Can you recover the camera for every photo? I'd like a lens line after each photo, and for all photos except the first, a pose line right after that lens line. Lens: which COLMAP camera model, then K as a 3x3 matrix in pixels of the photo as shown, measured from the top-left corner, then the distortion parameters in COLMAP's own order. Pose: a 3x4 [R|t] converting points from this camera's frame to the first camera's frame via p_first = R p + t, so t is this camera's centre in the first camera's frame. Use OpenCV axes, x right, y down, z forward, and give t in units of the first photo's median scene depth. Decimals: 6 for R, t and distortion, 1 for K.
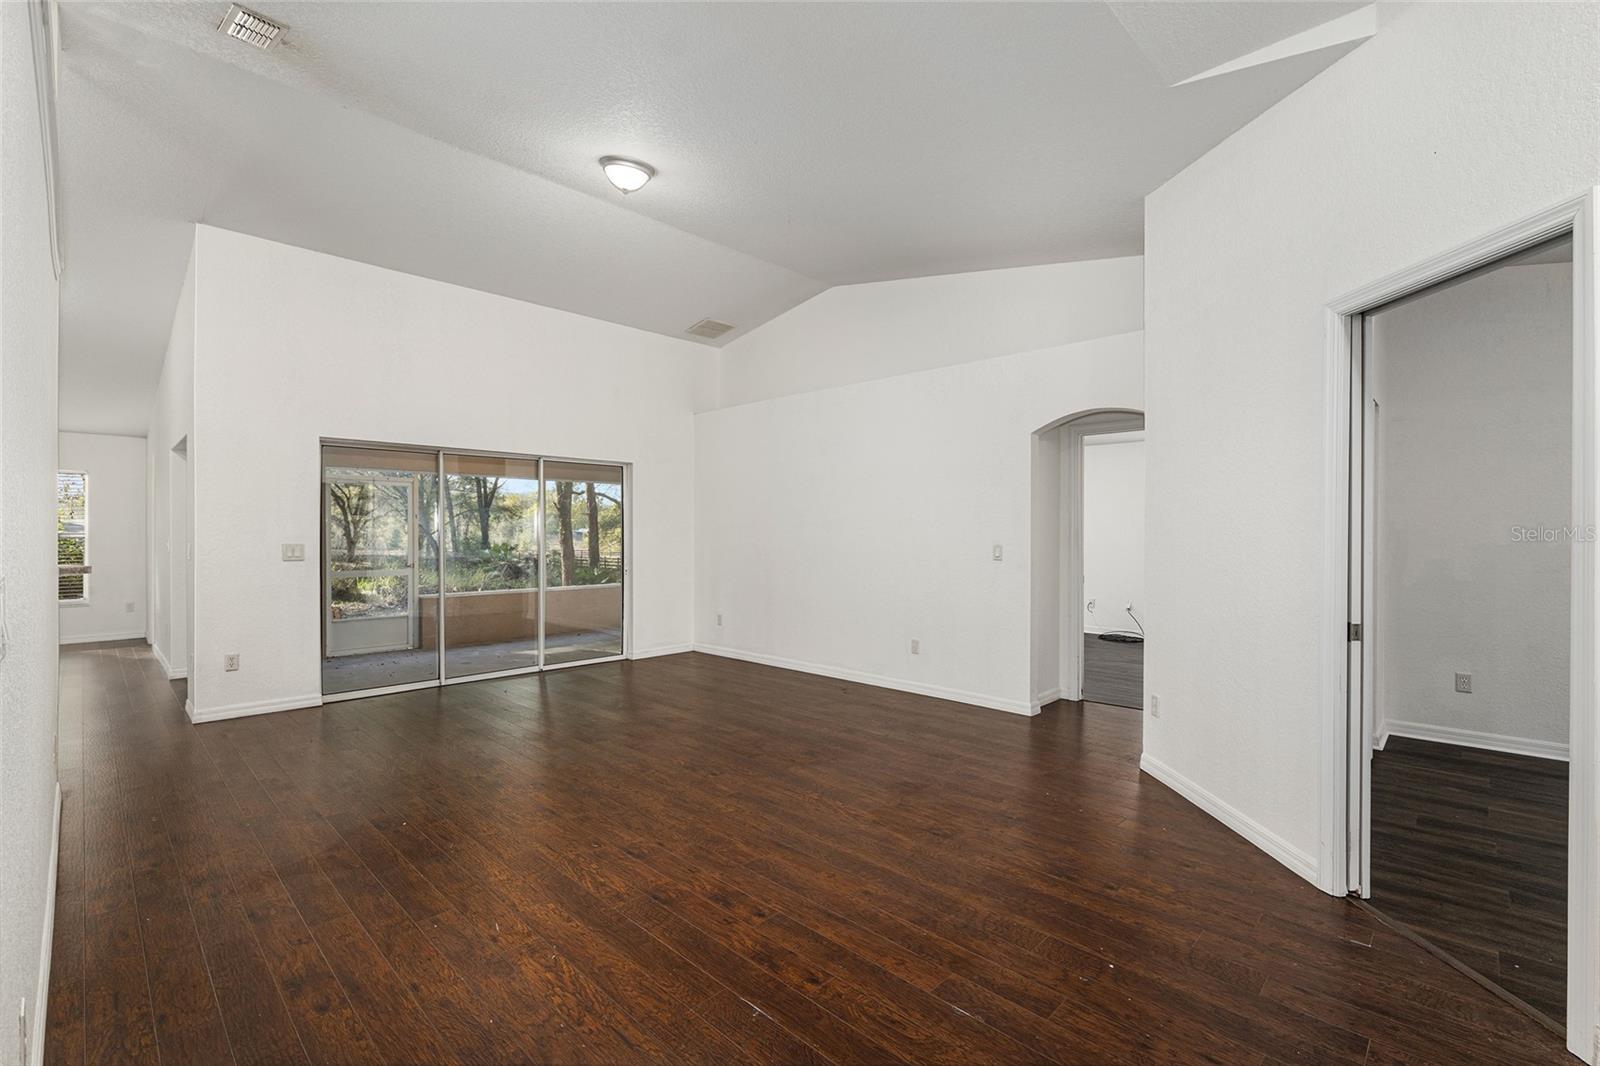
lens RADIAL K [[699.1, 0, 800.0], [0, 699.1, 533.0], [0, 0, 1]] dist [-0.001599, -0.000586]
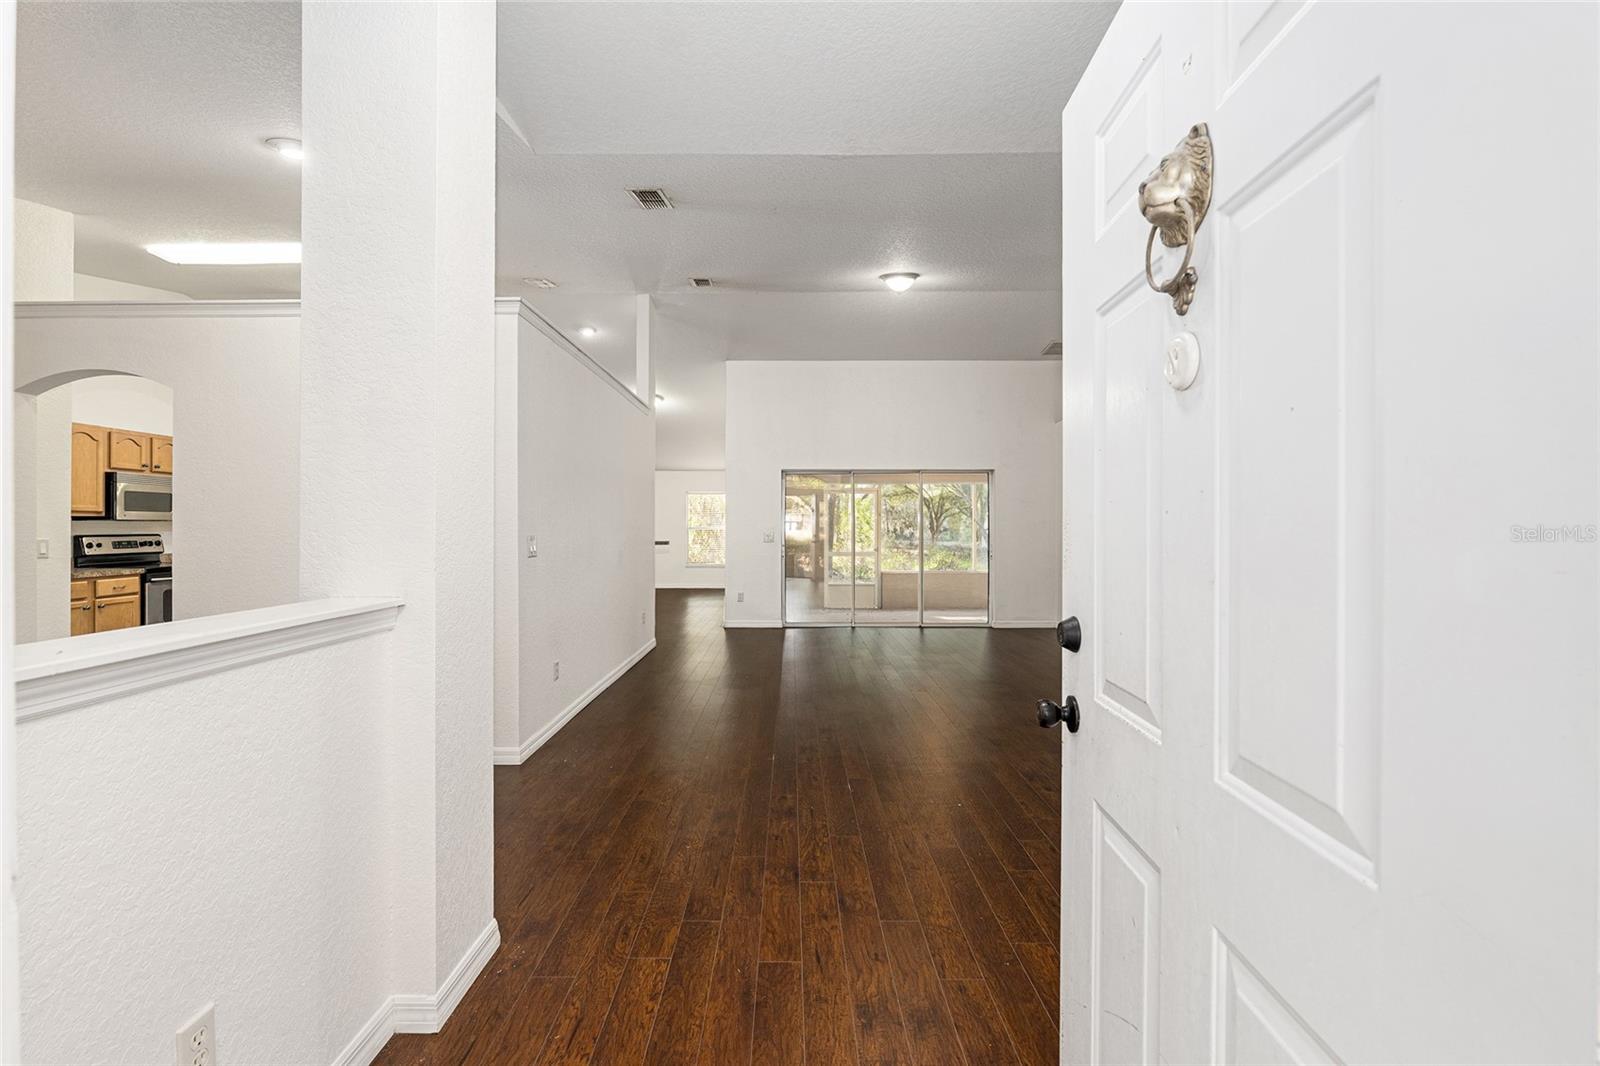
lens RADIAL K [[670.6, 0, 777.7], [0, 670.6, 526.3], [0, 0, 1]] dist [-0.076471, -0.000036]
pose [[0.681391, 0.000244, -0.731919, 0.624575], [-0.001570, 0.999998, -0.001128, 0.002912], [0.731918, 0.001917, 0.681390, -0.144857]]
